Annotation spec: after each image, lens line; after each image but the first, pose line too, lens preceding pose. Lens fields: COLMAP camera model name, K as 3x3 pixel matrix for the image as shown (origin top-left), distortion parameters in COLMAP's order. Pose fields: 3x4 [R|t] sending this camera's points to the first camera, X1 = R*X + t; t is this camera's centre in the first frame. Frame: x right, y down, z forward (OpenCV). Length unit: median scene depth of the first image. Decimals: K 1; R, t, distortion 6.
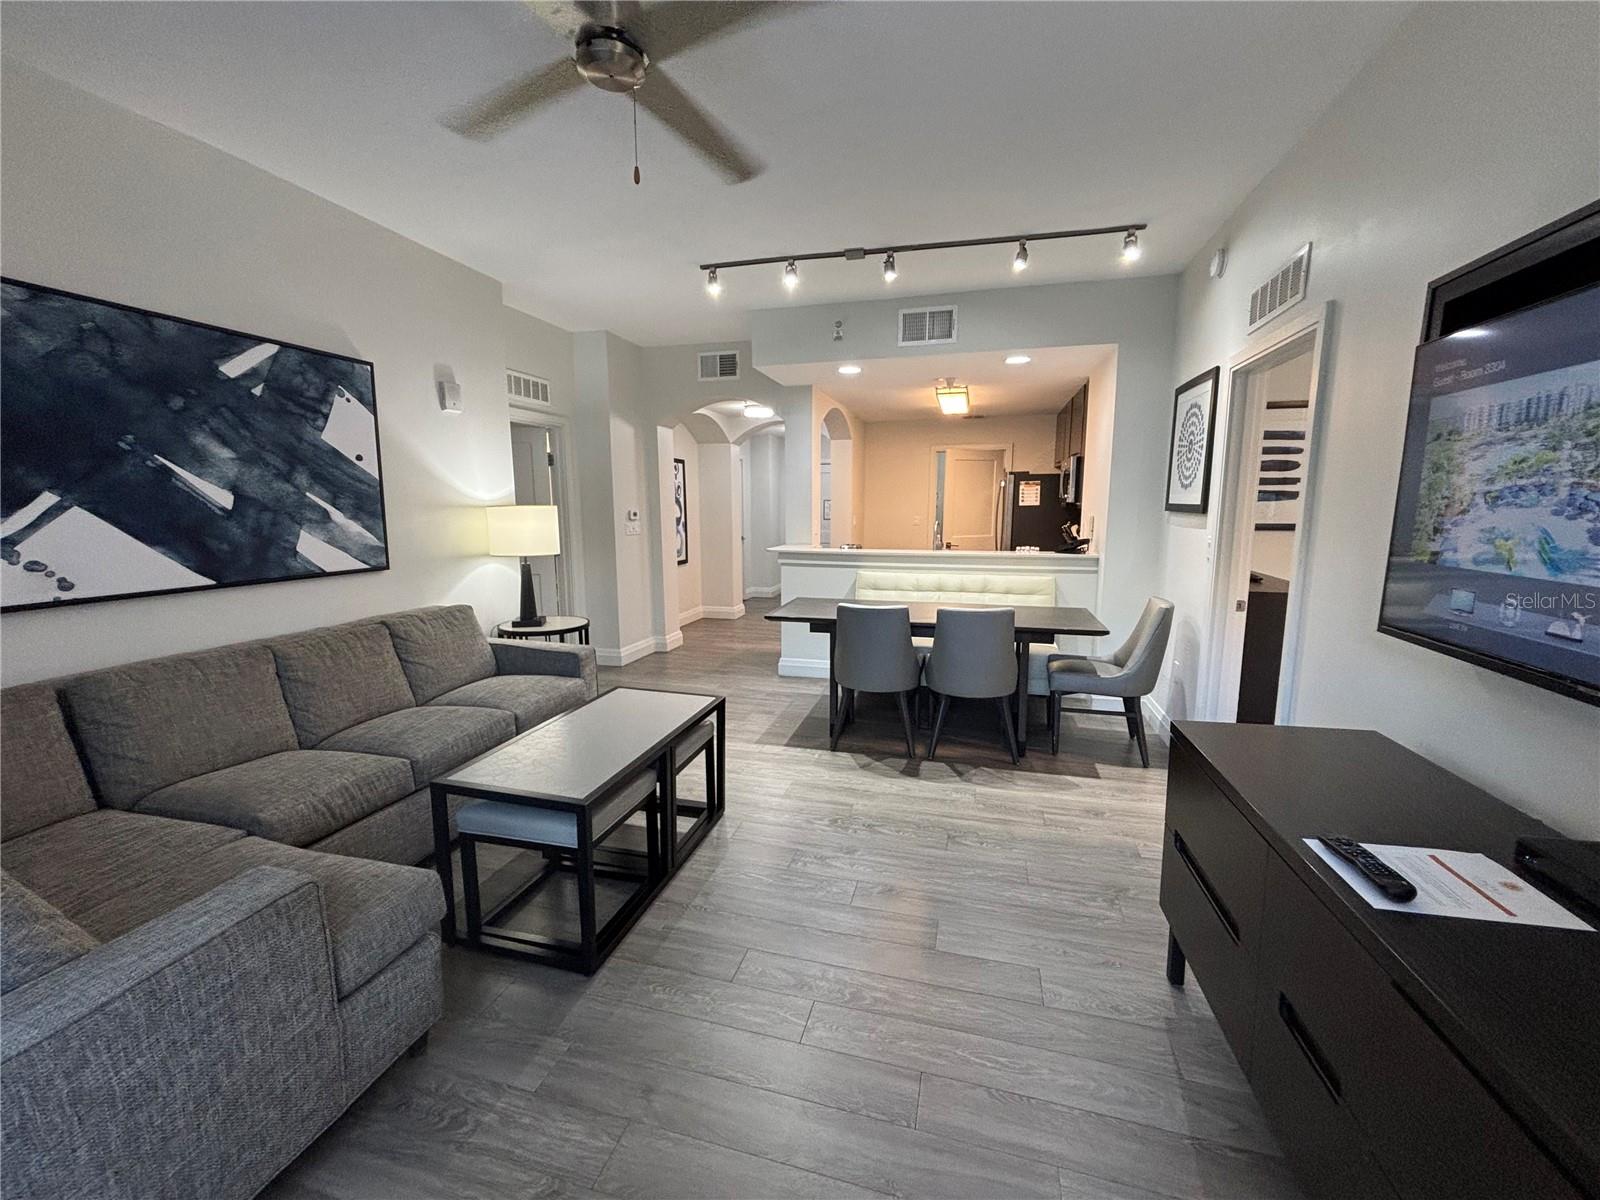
lens RADIAL K [[646.2, 0, 800.0], [0, 646.2, 600.0], [0, 0, 1]] dist [-0.001111, -0.000017]
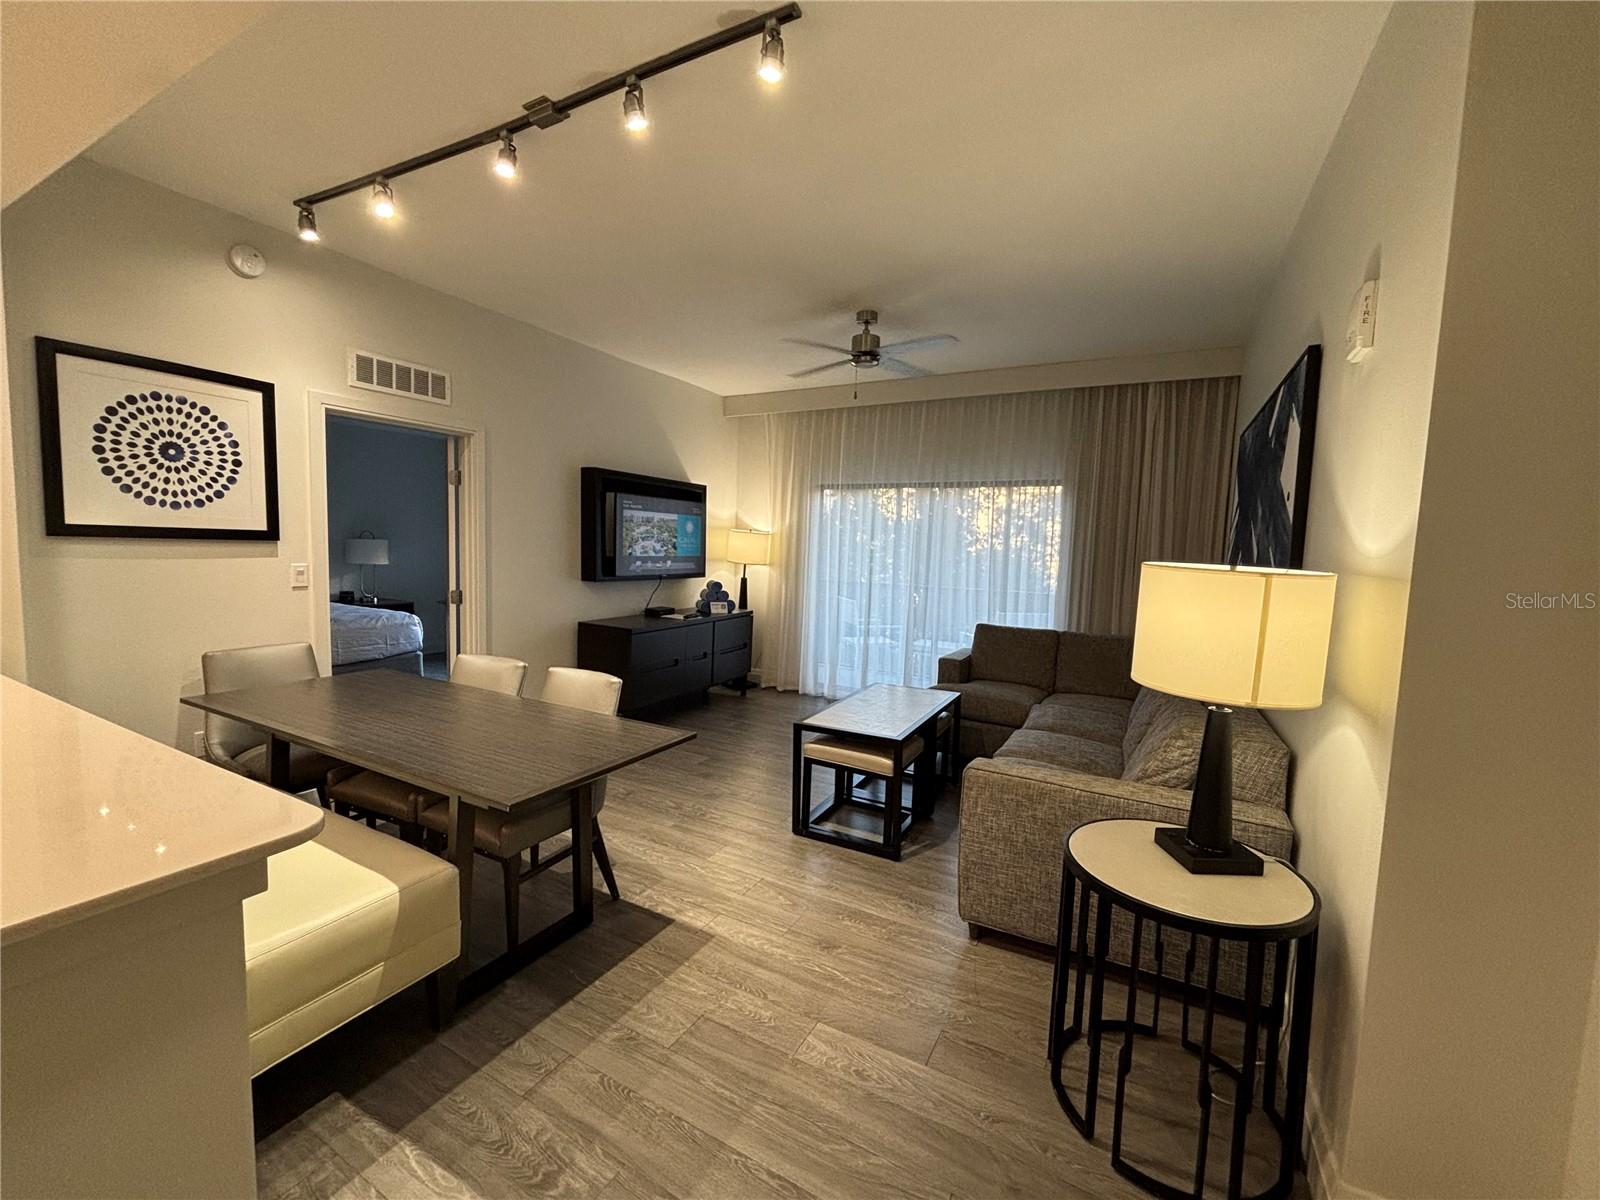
lens RADIAL K [[646.2, 0, 800.0], [0, 646.2, 600.0], [0, 0, 1]] dist [-0.001111, -0.000017]
pose [[-0.974696, -0.048901, 0.218118, -0.356210], [0.002680, 0.973151, 0.230153, -0.302064], [-0.223516, 0.224914, -0.948396, 1.998825]]
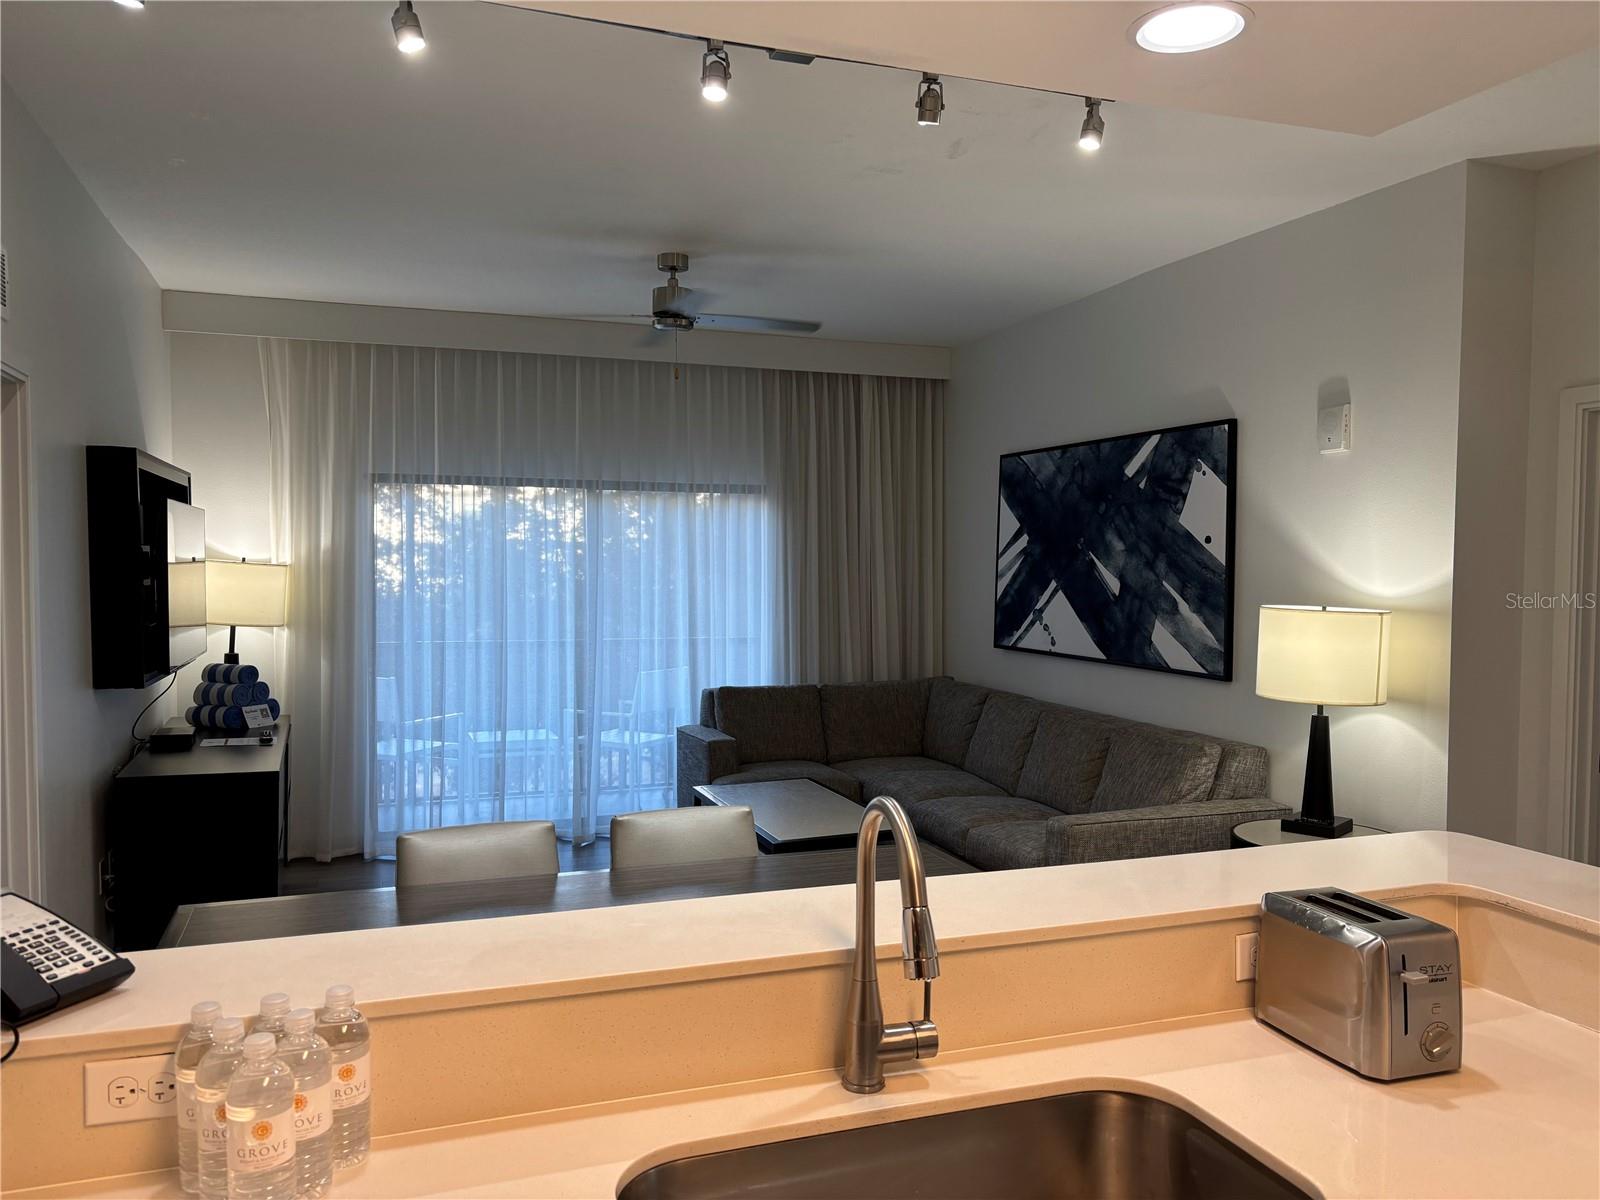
lens RADIAL K [[1214.6, 0, 800.0], [0, 1214.6, 600.0], [0, 0, 1]] dist [0.107532, -0.000017]
pose [[-0.815896, 0.017253, -0.577942, 0.715749], [-0.089720, 0.983670, 0.156025, -0.378764], [0.571196, 0.179153, -0.801024, 2.181636]]
